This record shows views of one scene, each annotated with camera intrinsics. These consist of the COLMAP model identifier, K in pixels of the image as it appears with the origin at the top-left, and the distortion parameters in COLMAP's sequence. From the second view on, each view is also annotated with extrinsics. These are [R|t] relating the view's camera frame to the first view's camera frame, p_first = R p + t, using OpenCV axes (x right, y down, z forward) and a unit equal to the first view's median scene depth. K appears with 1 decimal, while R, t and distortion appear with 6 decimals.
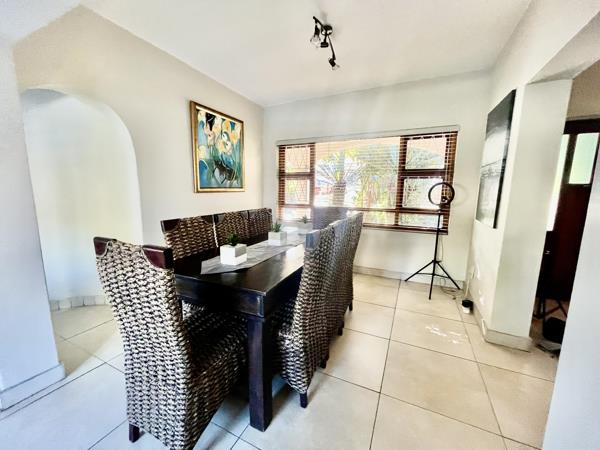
lens RADIAL K [[244.4, 0, 299.0], [0, 244.4, 226.9], [0, 0, 1]] dist [0.001418, 0.000018]
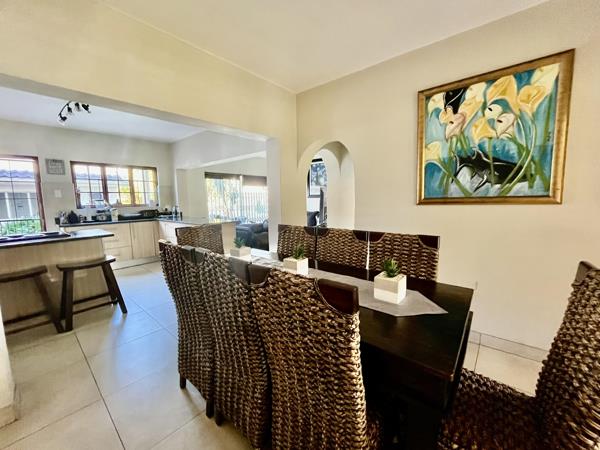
lens RADIAL K [[244.4, 0, 296.5], [0, 244.4, 223.0], [0, 0, 1]] dist [0.001418, 0.000018]
pose [[-0.257362, 0.090133, -0.962102, 0.398916], [-0.133545, 0.982769, 0.127792, -0.118040], [0.957043, 0.161373, -0.240891, 0.740003]]
